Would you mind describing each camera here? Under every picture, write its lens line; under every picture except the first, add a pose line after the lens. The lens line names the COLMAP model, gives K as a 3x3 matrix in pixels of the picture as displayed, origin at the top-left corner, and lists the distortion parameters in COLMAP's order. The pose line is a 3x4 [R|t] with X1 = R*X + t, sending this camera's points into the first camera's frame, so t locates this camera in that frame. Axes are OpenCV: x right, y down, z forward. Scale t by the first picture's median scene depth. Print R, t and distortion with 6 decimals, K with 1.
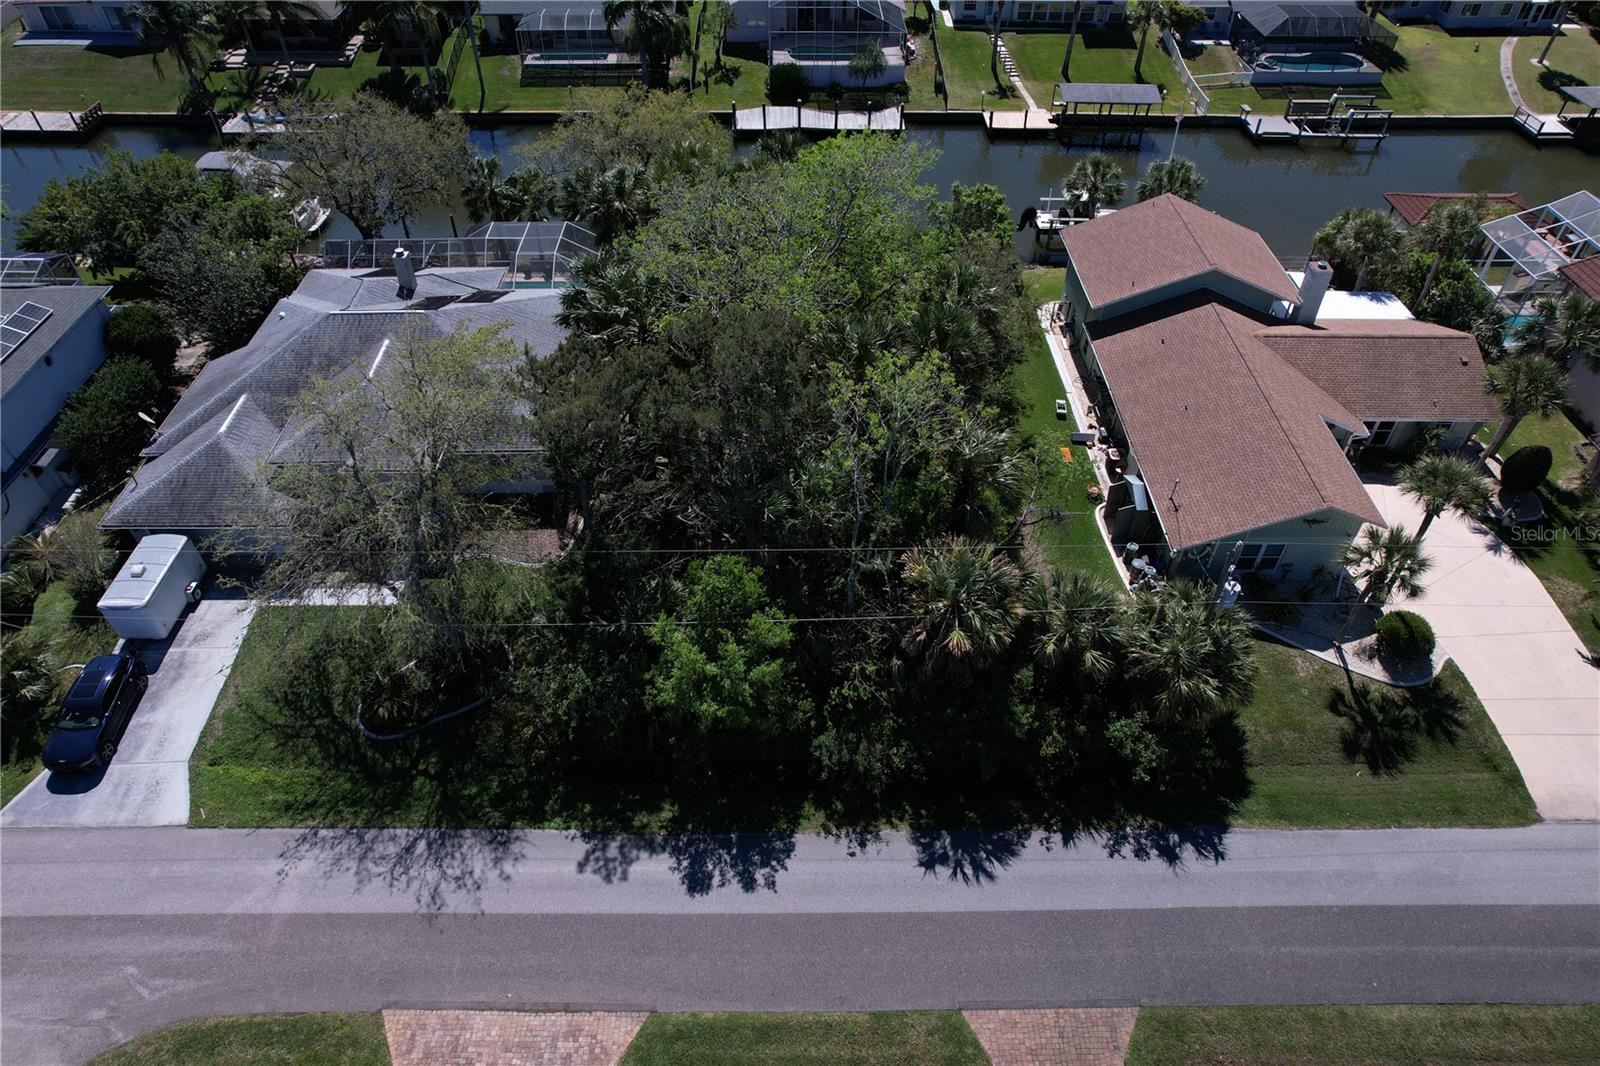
lens RADIAL K [[1021.1, 0, 805.8], [0, 1021.1, 531.7], [0, 0, 1]] dist [-0.081906, 0.078953]
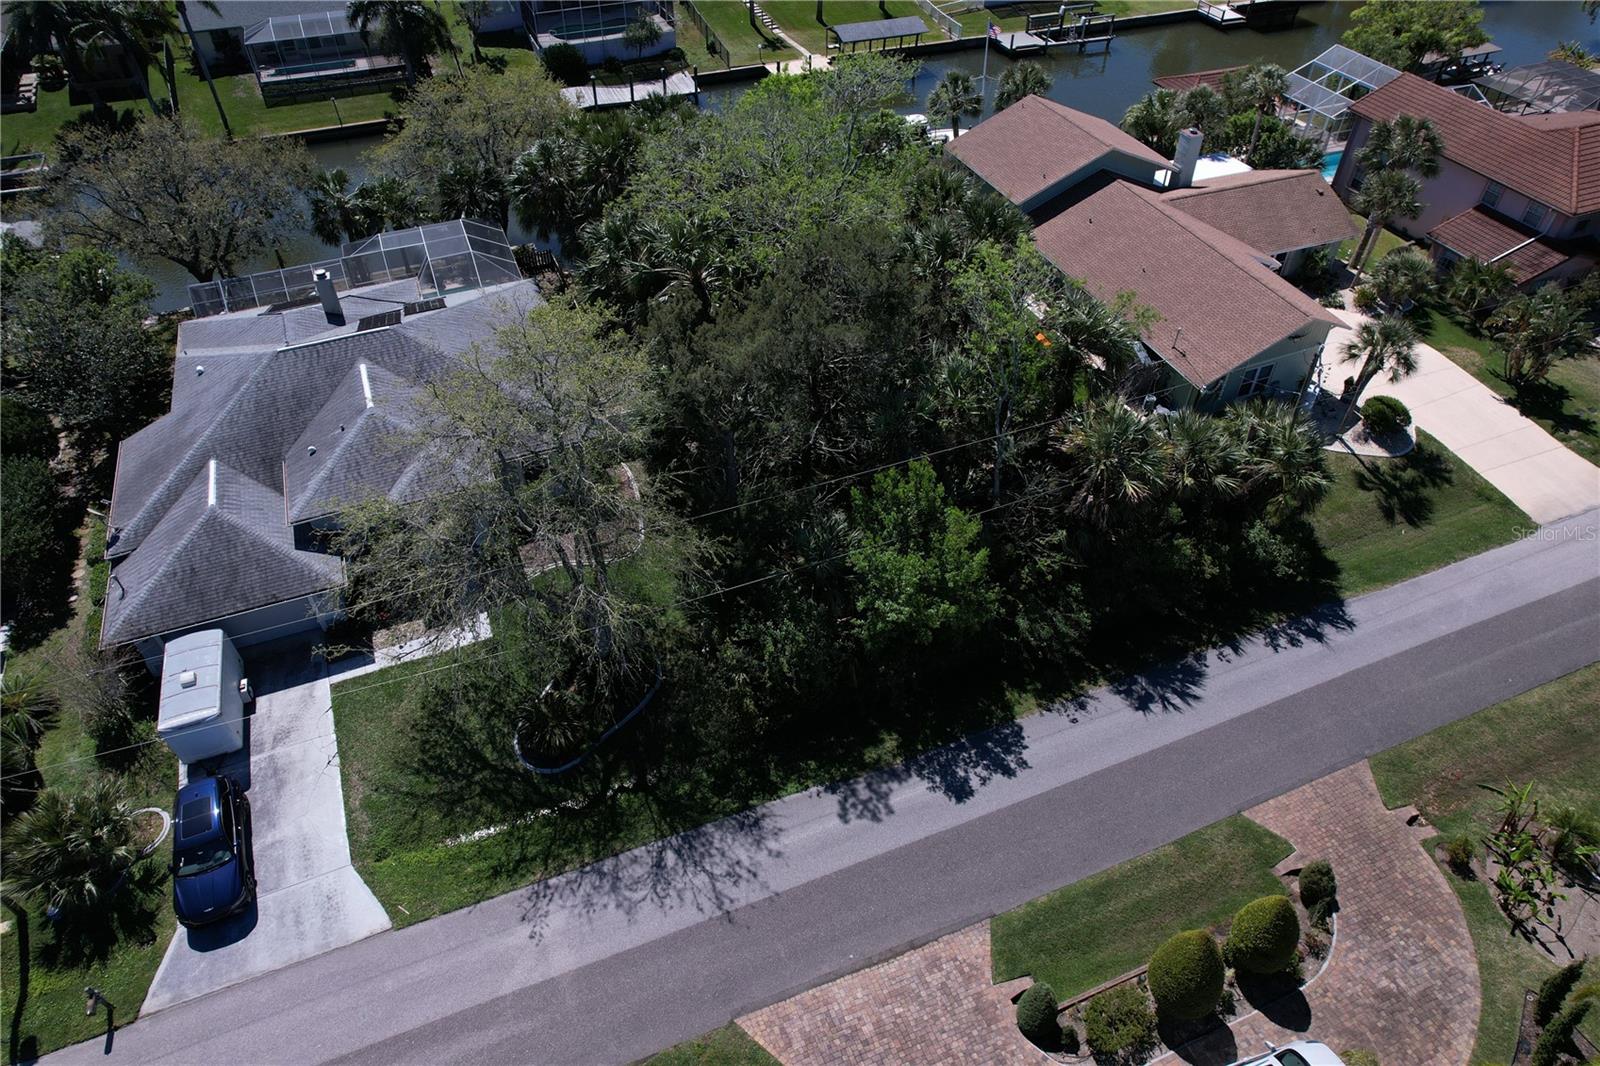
lens RADIAL K [[1021.1, 0, 805.8], [0, 1021.1, 531.7], [0, 0, 1]] dist [-0.081906, 0.078953]
pose [[0.929824, -0.254595, 0.265723, -0.382904], [0.253252, 0.966577, 0.039912, 0.017258], [-0.267003, 0.030184, 0.963223, 0.057732]]
